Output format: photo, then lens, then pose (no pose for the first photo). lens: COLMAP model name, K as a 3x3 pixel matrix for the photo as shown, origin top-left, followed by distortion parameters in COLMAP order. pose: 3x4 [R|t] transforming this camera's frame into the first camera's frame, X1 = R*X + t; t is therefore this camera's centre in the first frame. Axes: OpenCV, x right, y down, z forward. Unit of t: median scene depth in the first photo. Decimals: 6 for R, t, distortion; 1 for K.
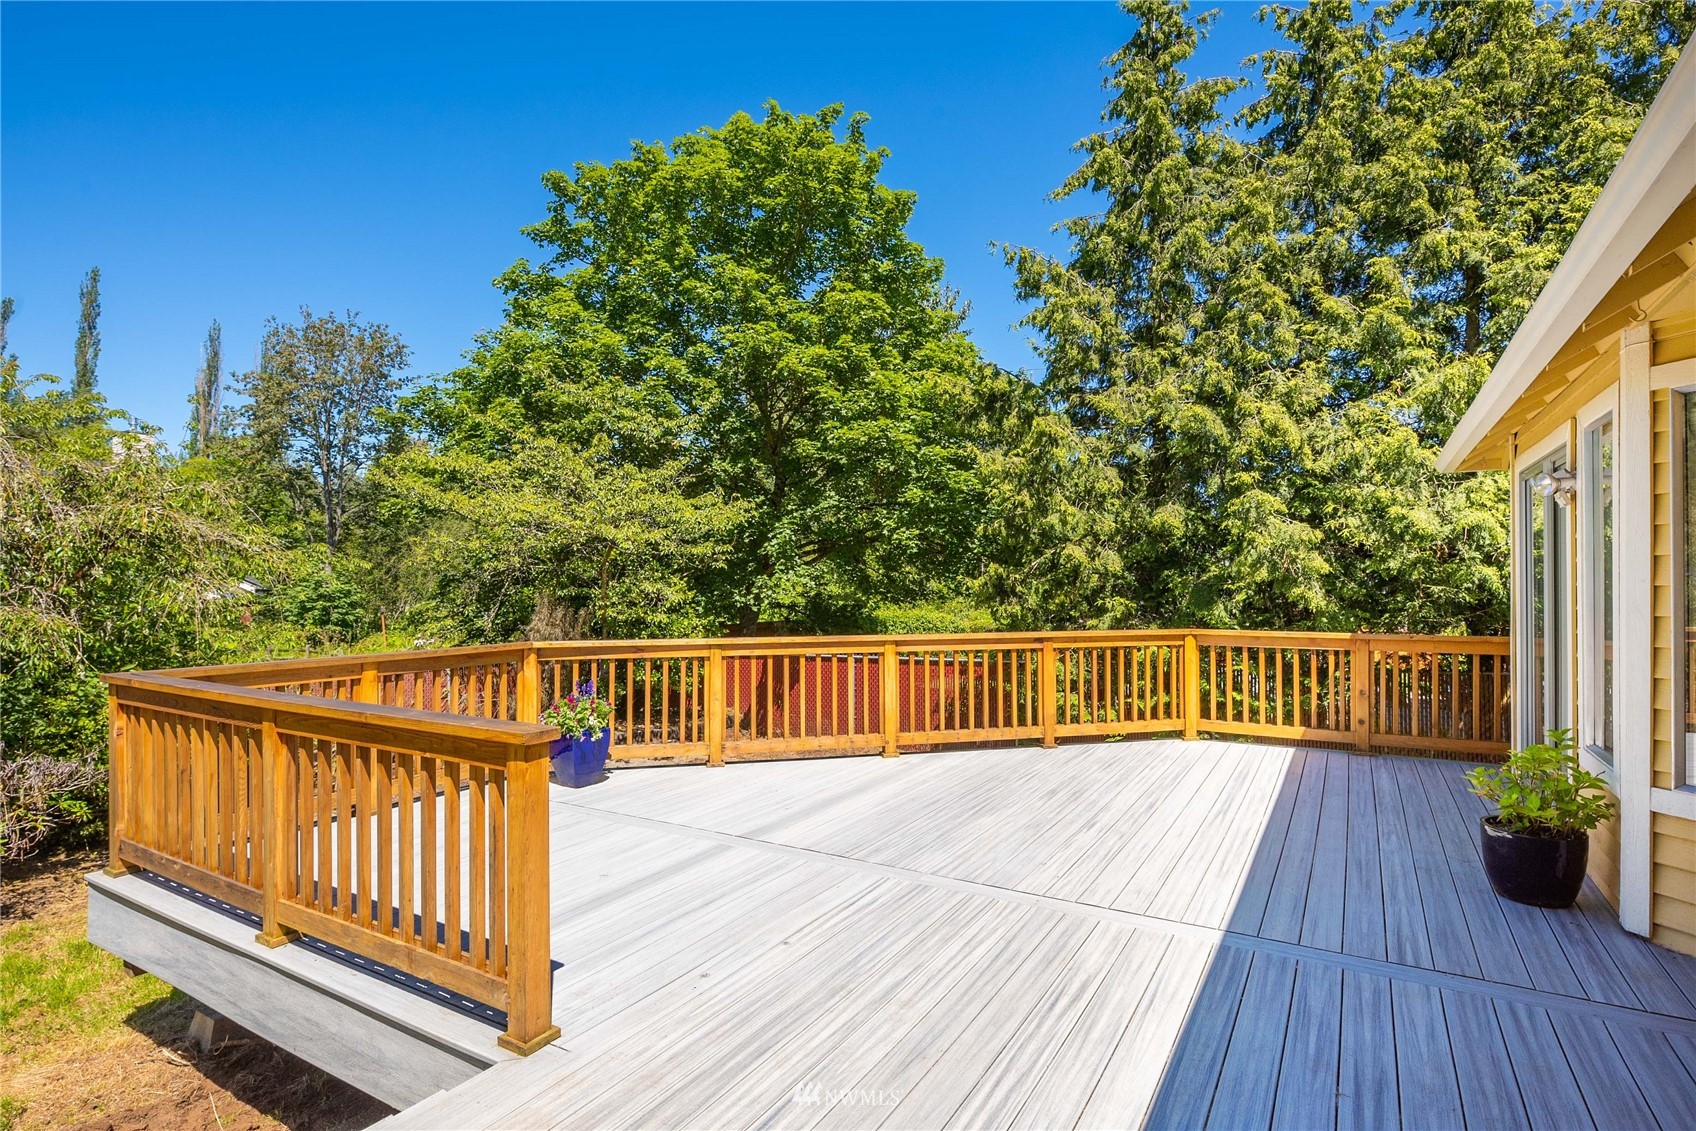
lens RADIAL K [[882.3, 0, 848.0], [0, 882.3, 565.5], [0, 0, 1]] dist [0.002476, -0.000525]
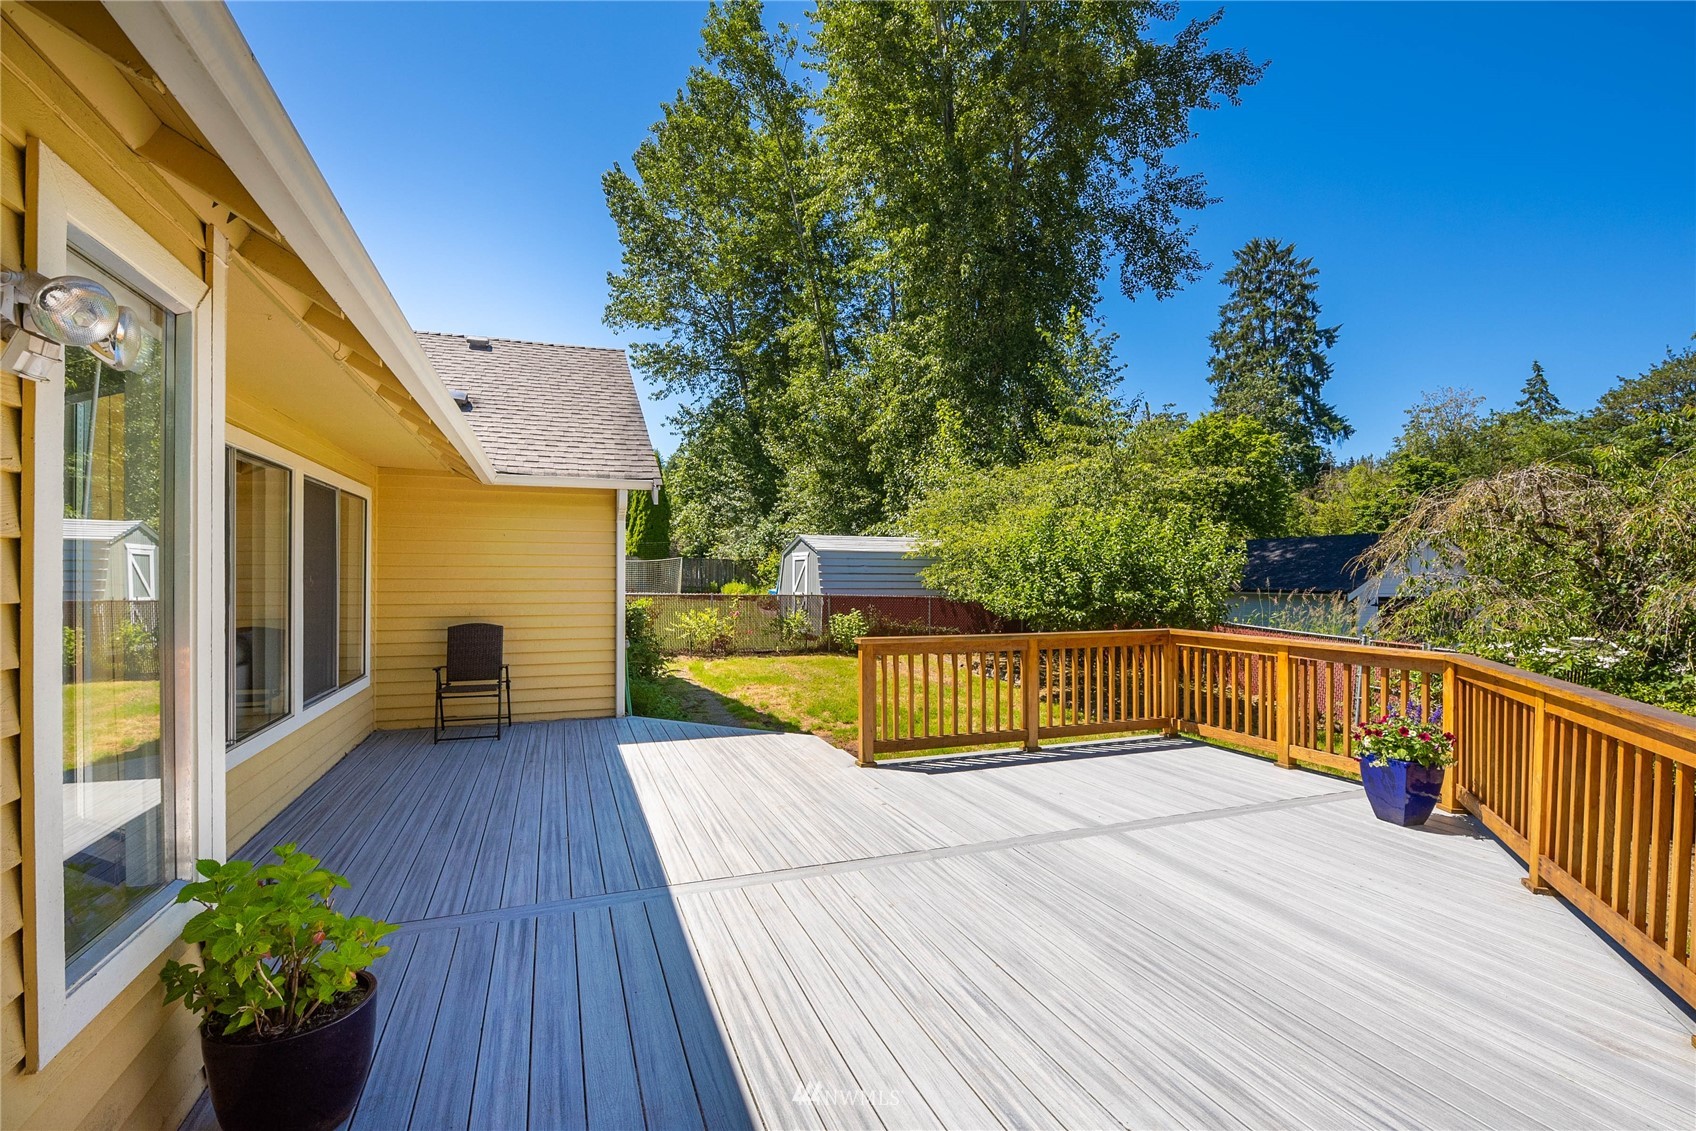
lens RADIAL K [[777.7, 0, 848.0], [0, 777.7, 565.5], [0, 0, 1]] dist [-0.000291, -0.000193]
pose [[-0.631586, -0.010513, -0.775235, 0.902766], [0.009627, 0.999725, -0.021400, 0.015907], [0.775246, -0.020979, -0.631311, 1.548124]]
